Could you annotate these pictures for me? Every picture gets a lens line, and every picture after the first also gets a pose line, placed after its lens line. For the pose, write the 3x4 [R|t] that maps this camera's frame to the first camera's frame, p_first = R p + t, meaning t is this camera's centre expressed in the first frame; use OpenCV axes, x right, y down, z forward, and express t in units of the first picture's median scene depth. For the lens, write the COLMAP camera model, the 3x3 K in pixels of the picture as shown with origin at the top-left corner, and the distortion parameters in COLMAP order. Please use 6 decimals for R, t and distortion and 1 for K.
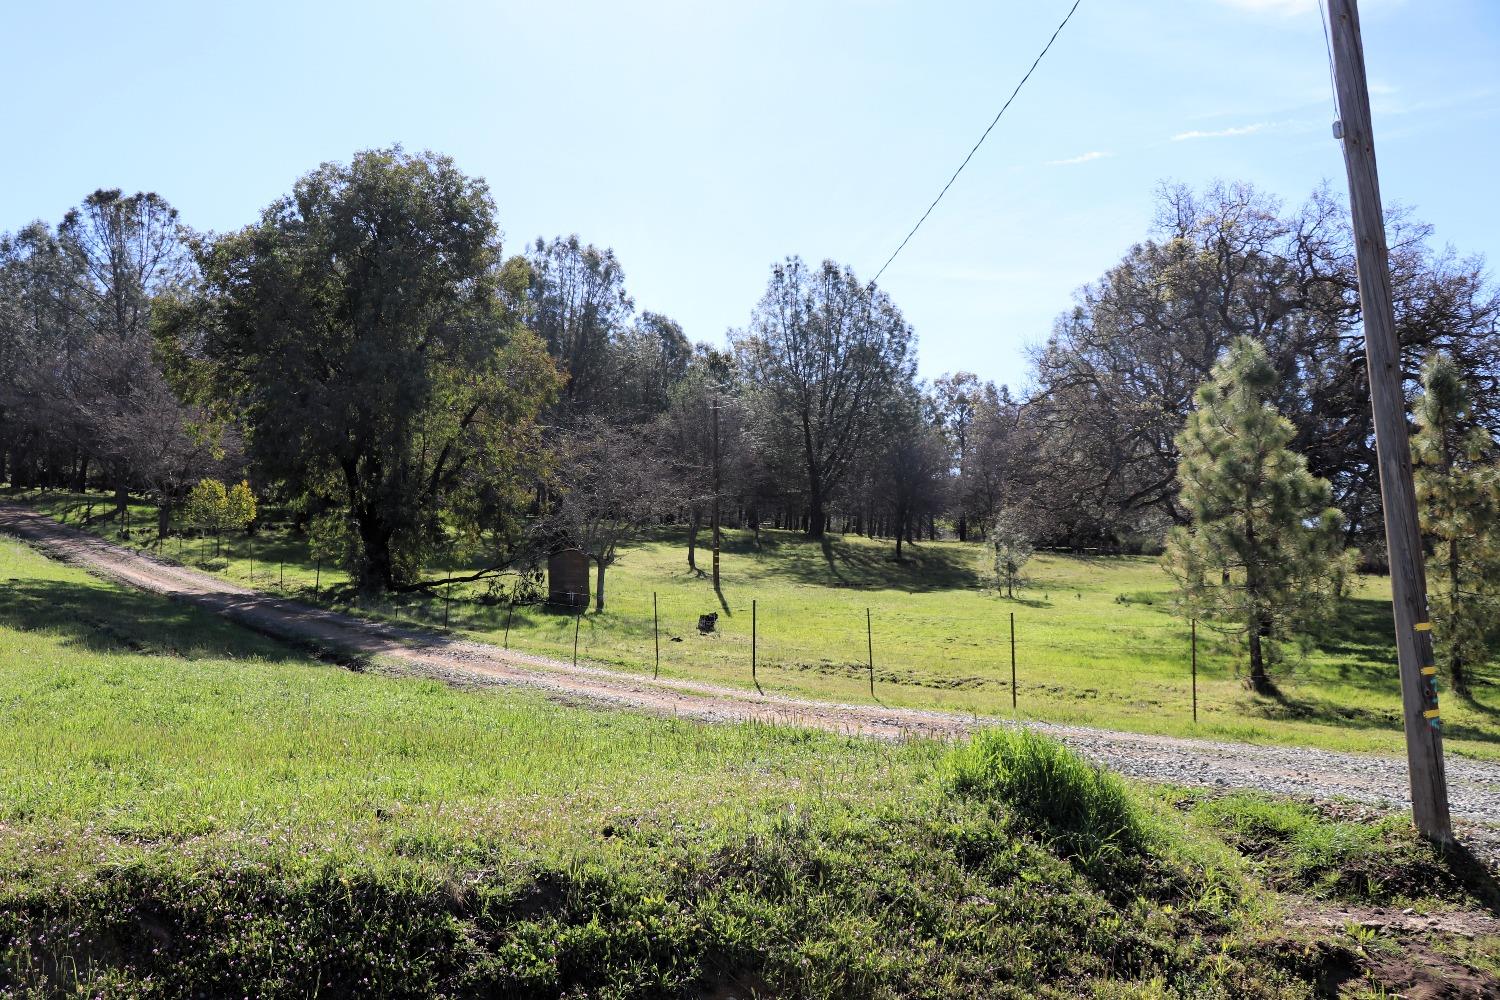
lens RADIAL K [[1237.8, 0, 742.8], [0, 1237.8, 497.8], [0, 0, 1]] dist [-0.152995, 0.151545]
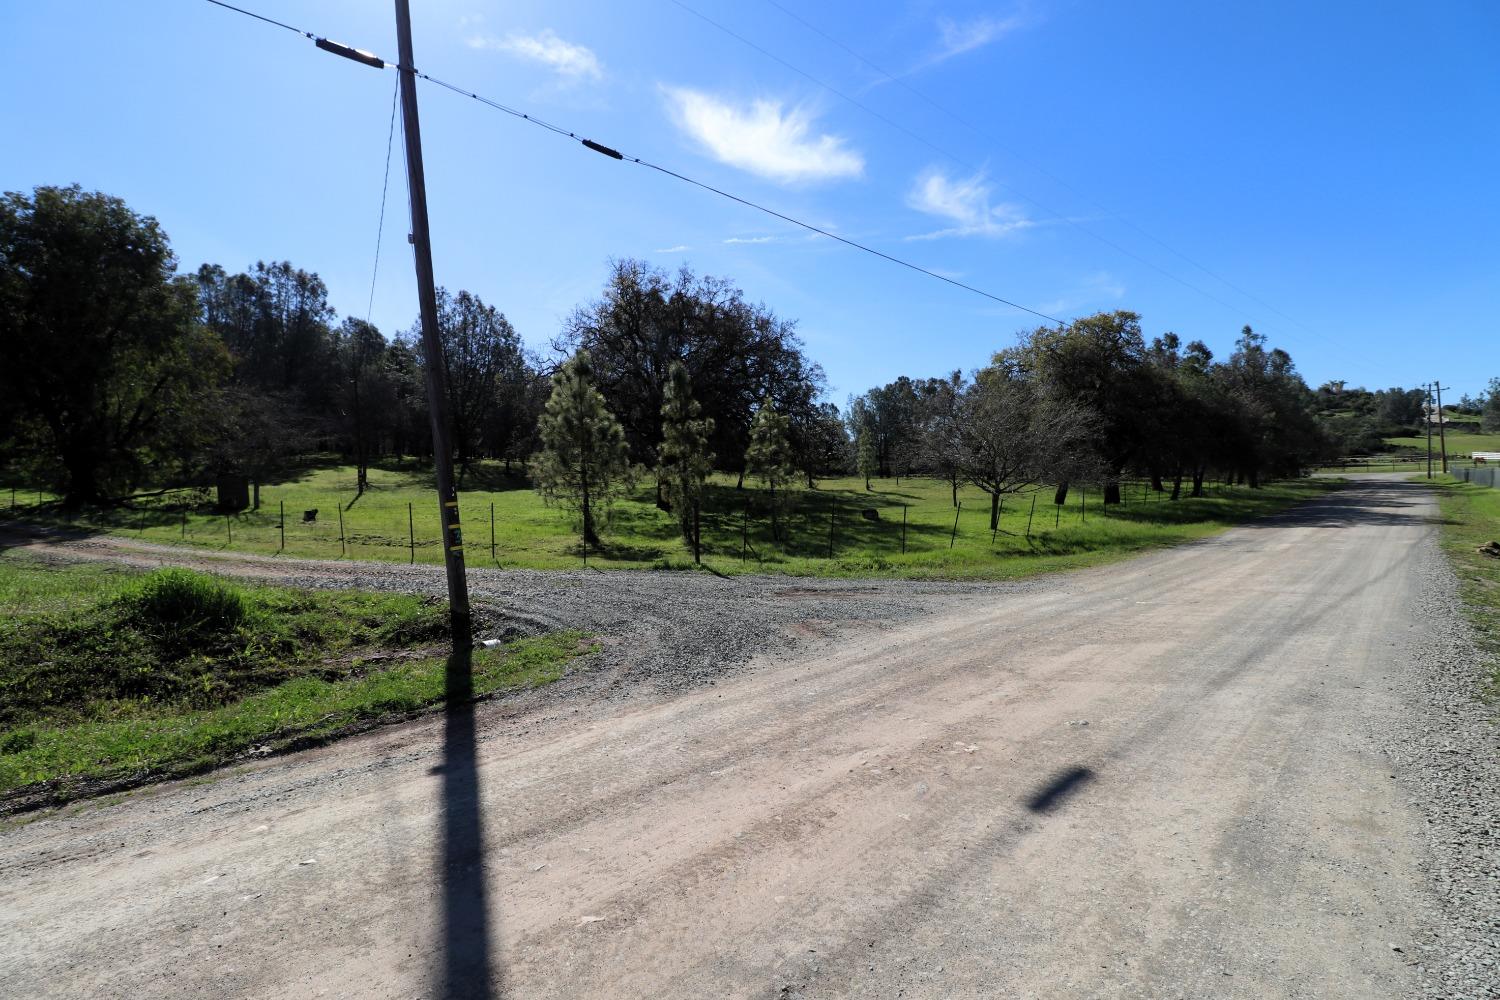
lens RADIAL K [[705.9, 0, 742.0], [0, 705.9, 496.2], [0, 0, 1]] dist [0.004260, -0.012053]
pose [[0.930397, -0.037114, 0.364670, 0.100860], [0.005875, 0.996243, 0.086401, -0.000614], [-0.366506, -0.078245, 0.927120, -0.042047]]
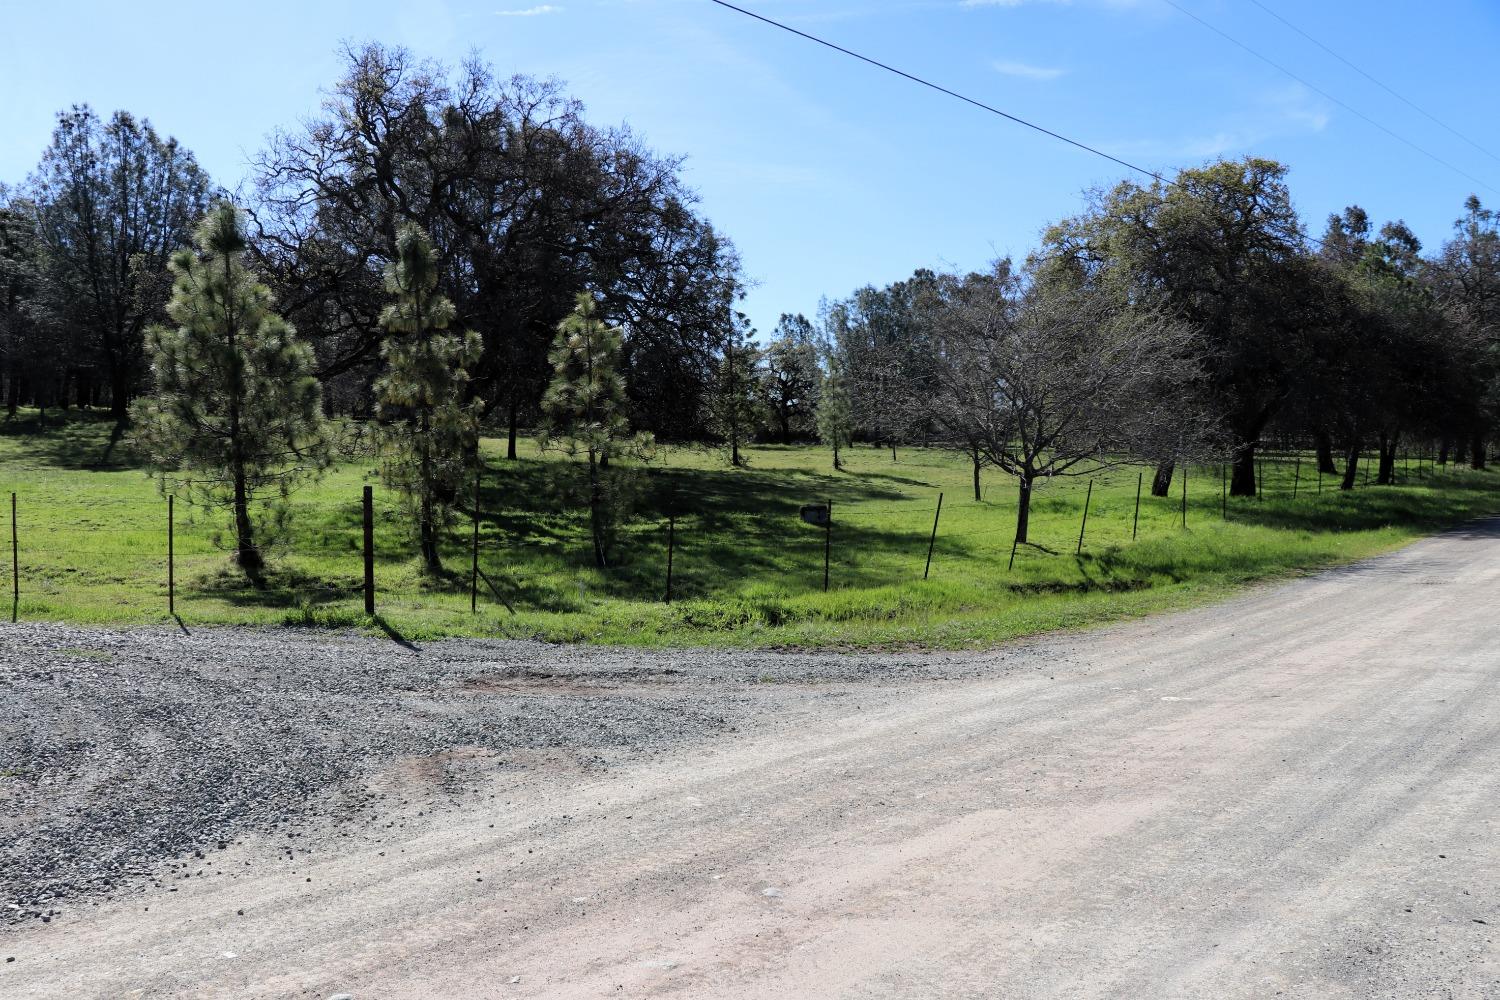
lens RADIAL K [[1257.6, 0, 714.1], [0, 1257.6, 506.7], [0, 0, 1]] dist [-0.179089, 0.162279]
pose [[0.910540, -0.043622, 0.411114, 0.147488], [-0.001071, 0.994166, 0.107858, 0.001793], [-0.413421, -0.098650, 0.905180, -0.028257]]
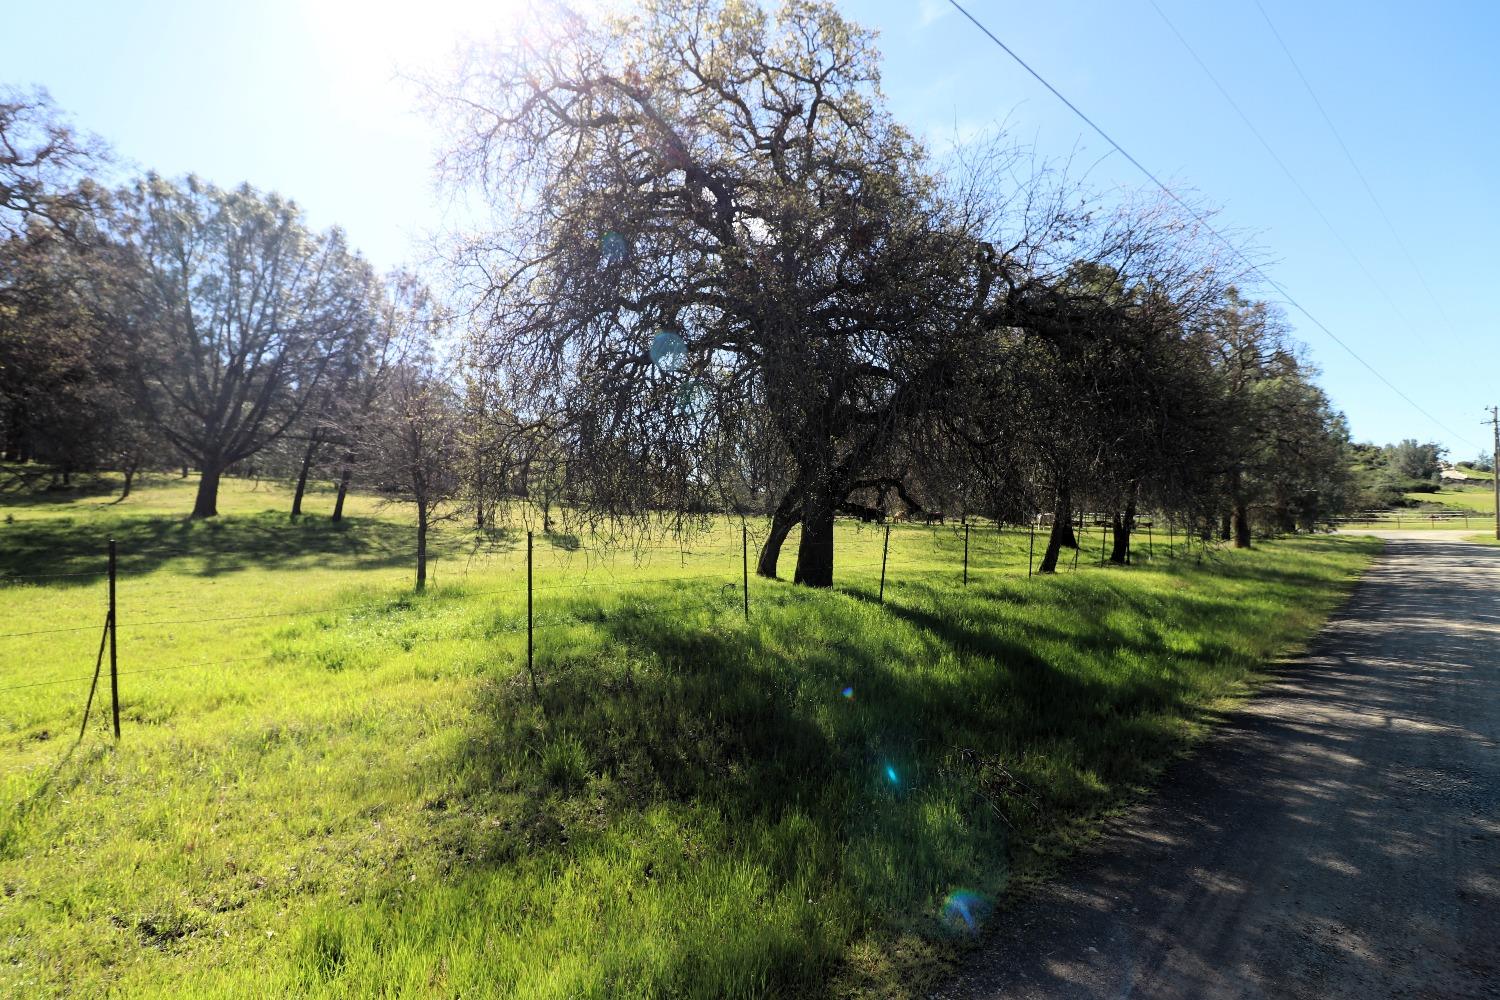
lens RADIAL K [[700.6, 0, 712.6], [0, 700.6, 497.1], [0, 0, 1]] dist [-0.000765, -0.013480]
pose [[0.942728, 0.010468, 0.333398, 0.639383], [-0.021990, 0.999284, 0.030804, 0.035816], [-0.332837, -0.036371, 0.942283, 0.289336]]
